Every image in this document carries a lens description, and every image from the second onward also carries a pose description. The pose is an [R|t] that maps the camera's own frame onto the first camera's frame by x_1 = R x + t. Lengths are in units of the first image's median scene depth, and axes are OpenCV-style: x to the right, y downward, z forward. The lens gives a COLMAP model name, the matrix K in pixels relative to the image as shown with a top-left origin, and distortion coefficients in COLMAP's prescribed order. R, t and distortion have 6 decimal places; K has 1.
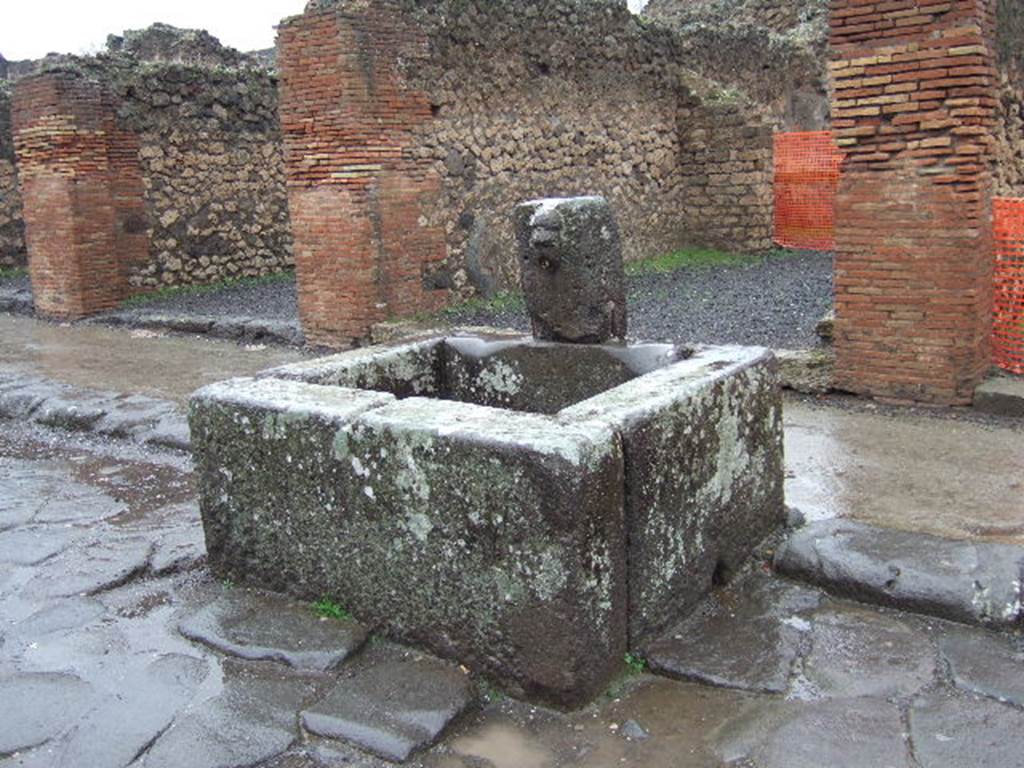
lens RADIAL K [[1090.4, 0, 492.4], [0, 1090.4, 390.1], [0, 0, 1]] dist [-0.083155, 0.054853]
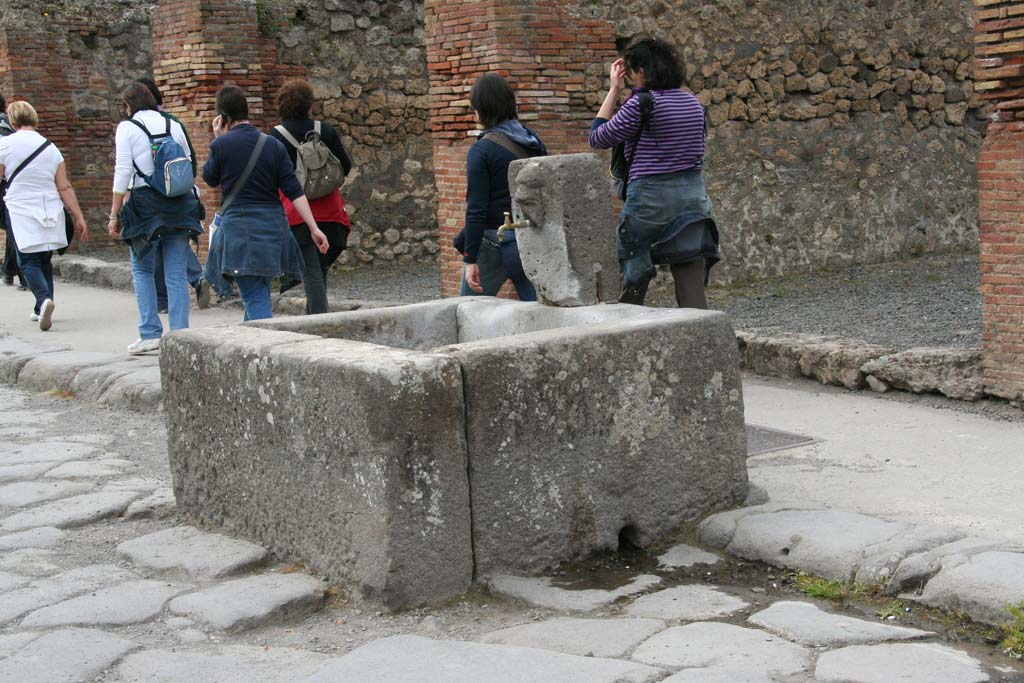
lens RADIAL K [[1848.8, 0, 512.0], [0, 1848.8, 341.5], [0, 0, 1]] dist [0.220097, 0.159833]
pose [[0.957357, 0.037935, -0.286407, 0.279057], [-0.059725, 0.995915, -0.067729, 0.055342], [0.282668, 0.081946, 0.955711, -0.307993]]
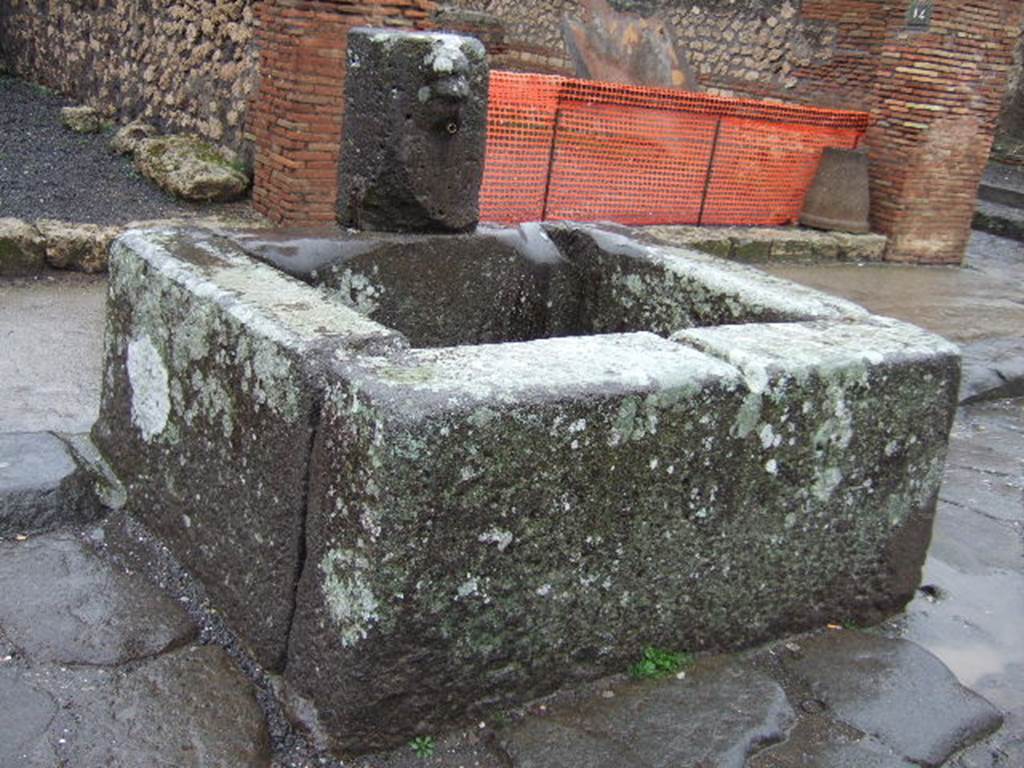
lens RADIAL K [[1090.4, 0, 492.4], [0, 1090.4, 390.1], [0, 0, 1]] dist [-0.083155, 0.054853]
pose [[0.282580, -0.219486, 0.933796, -0.355366], [0.067817, 0.975606, 0.208791, -0.051115], [-0.956844, 0.004327, 0.290571, 0.416080]]
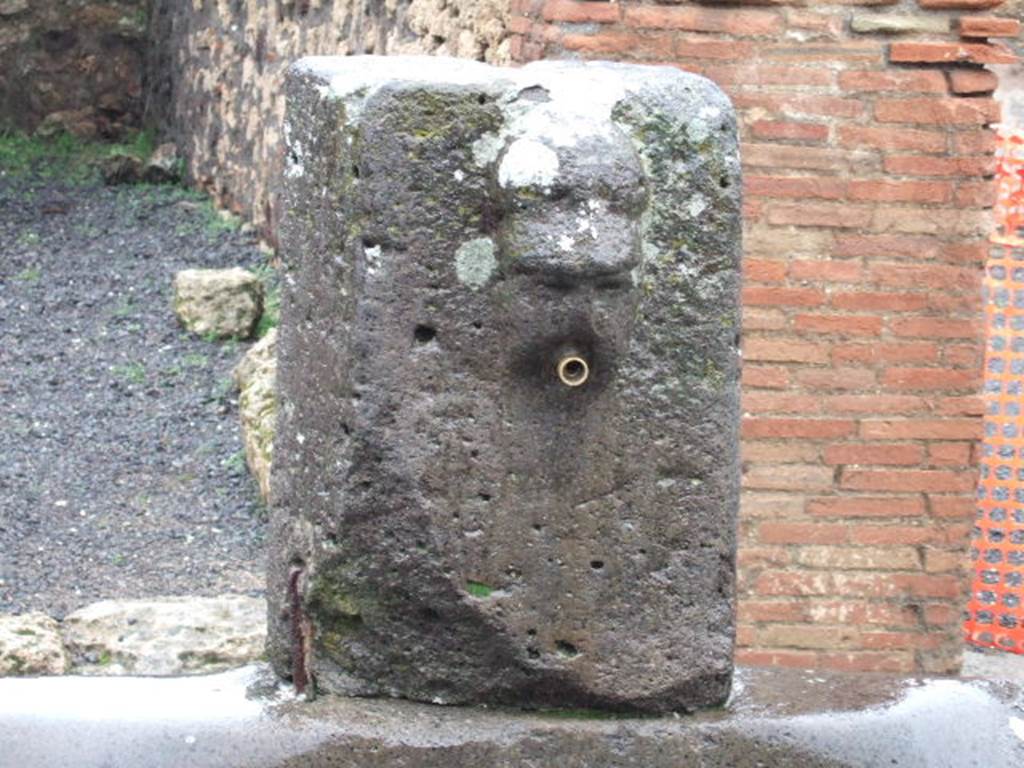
lens RADIAL K [[3031.3, 0, 512.0], [0, 3031.3, 384.0], [0, 0, 1]] dist [0.062244, 0.951904]
pose [[0.646197, -0.016746, 0.762987, -0.227700], [0.057011, 0.998025, -0.026380, -0.052849], [-0.761038, 0.060545, 0.645875, 0.336822]]
